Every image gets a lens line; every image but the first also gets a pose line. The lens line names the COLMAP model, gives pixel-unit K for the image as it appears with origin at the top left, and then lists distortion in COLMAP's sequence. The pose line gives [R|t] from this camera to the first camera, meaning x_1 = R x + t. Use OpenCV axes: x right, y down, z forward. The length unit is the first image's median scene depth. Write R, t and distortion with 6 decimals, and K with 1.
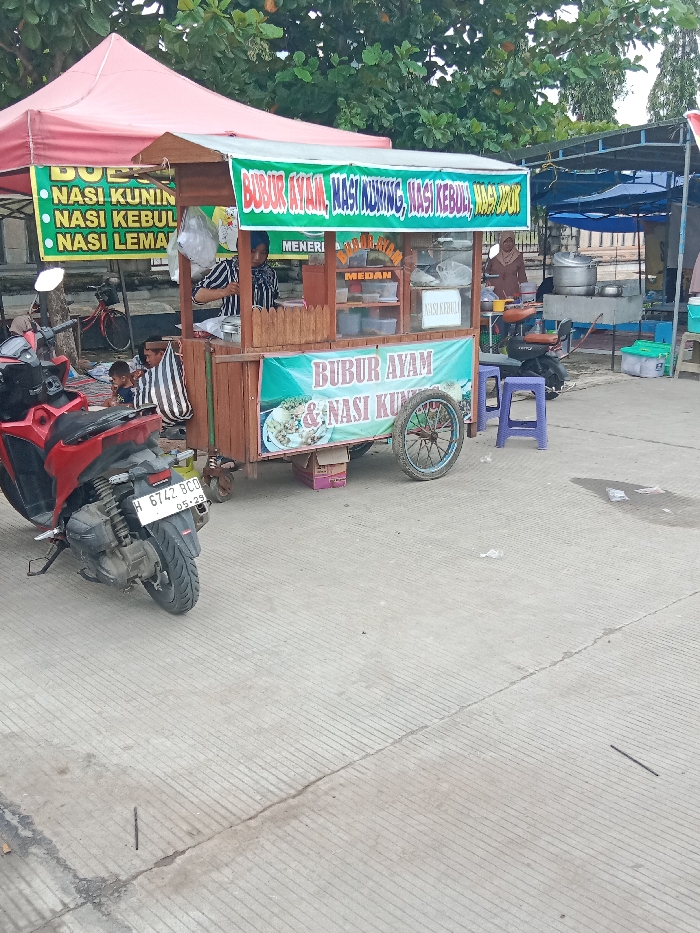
lens RADIAL K [[1010.7, 0, 354.2], [0, 1010.7, 464.1], [0, 0, 1]] dist [0.174396, -0.465612]
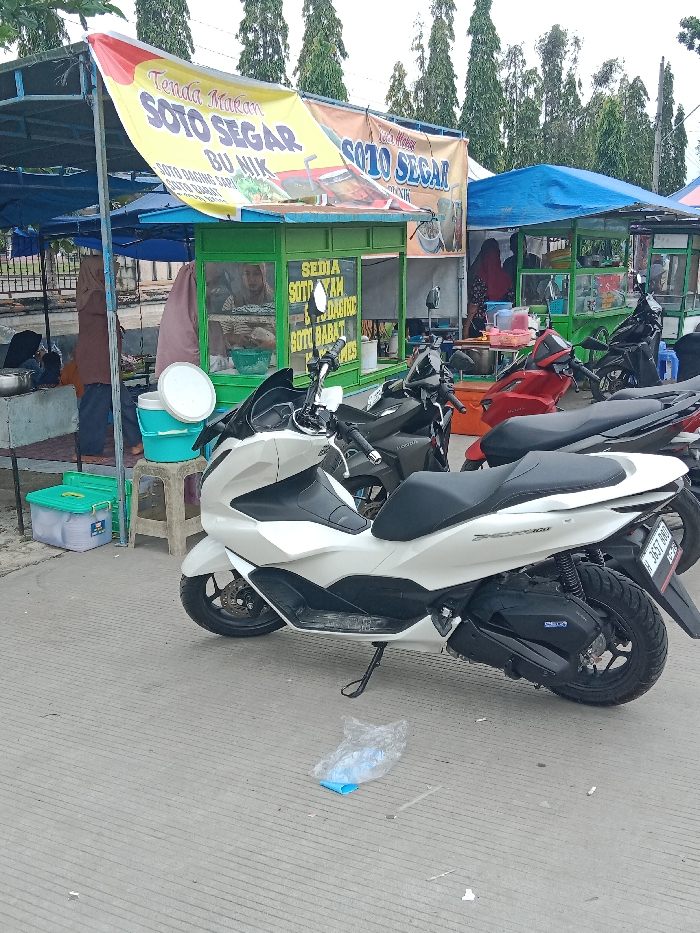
lens RADIAL K [[1010.7, 0, 354.2], [0, 1010.7, 464.1], [0, 0, 1]] dist [0.174396, -0.465612]
pose [[0.945474, -0.080155, 0.315682, 0.212277], [0.088179, 0.996042, -0.011194, -0.089739], [-0.313535, 0.038420, 0.948799, 0.383090]]
